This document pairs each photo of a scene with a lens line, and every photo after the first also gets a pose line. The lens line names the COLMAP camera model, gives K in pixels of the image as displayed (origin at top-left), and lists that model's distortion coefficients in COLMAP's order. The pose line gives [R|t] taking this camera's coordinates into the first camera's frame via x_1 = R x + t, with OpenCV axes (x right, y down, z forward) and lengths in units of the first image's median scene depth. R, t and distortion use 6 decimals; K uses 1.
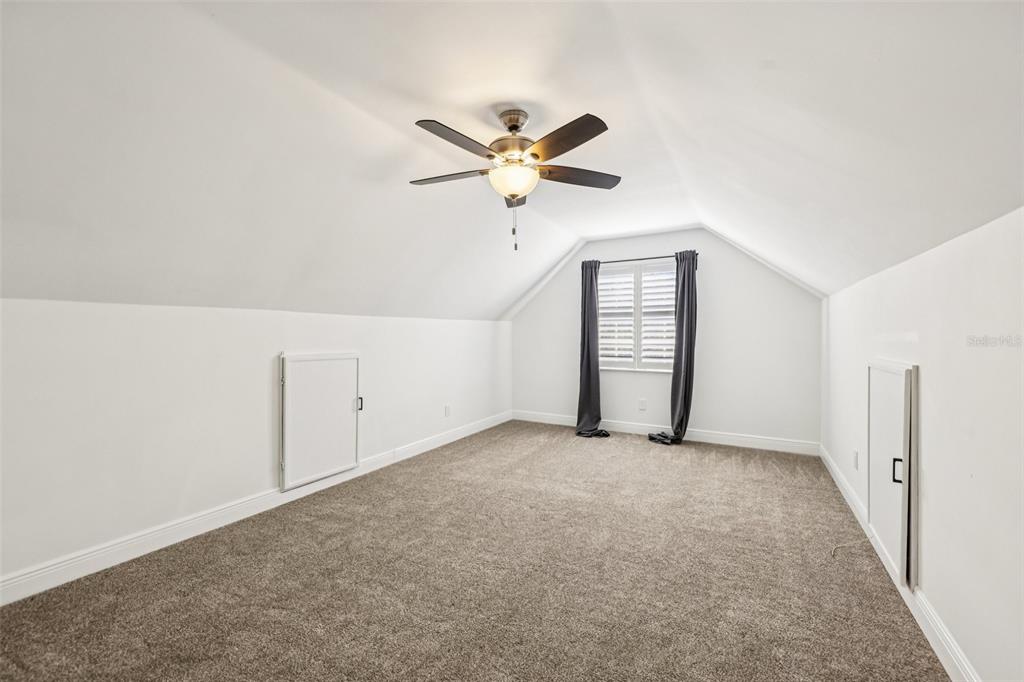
lens RADIAL K [[403.9, 0, 511.7], [0, 403.9, 331.1], [0, 0, 1]] dist [0.000133, -0.000096]
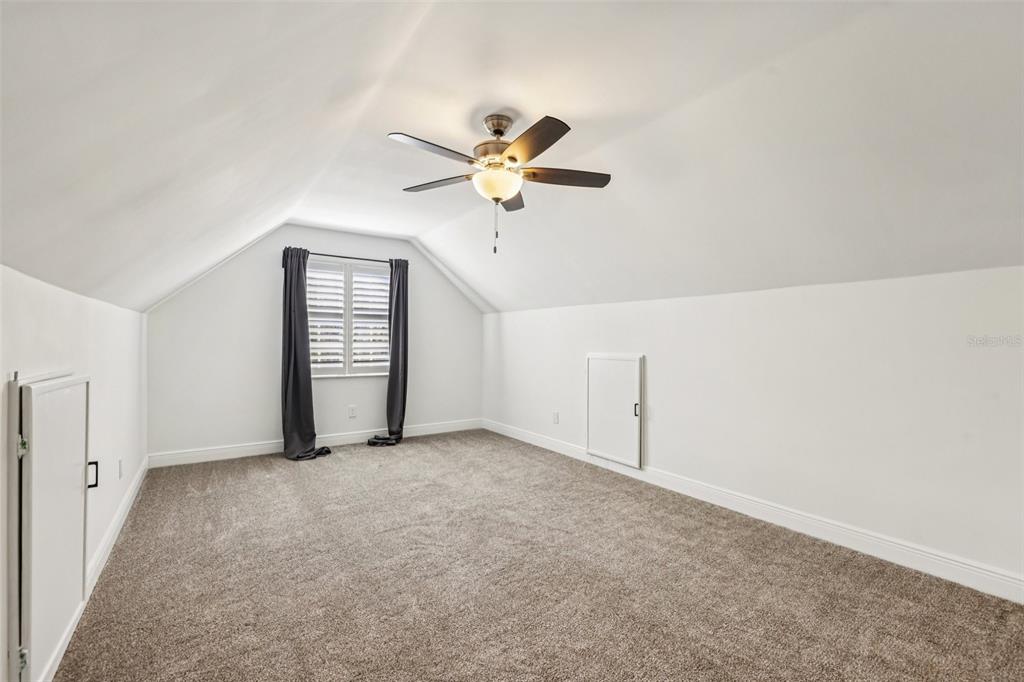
lens RADIAL K [[431.7, 0, 507.9], [0, 431.7, 337.3], [0, 0, 1]] dist [0.016588, -0.008175]
pose [[0.447976, 0.012990, 0.893951, -0.446415], [-0.018034, 0.999822, -0.005491, 0.006881], [-0.893863, -0.013662, 0.448131, 0.235335]]
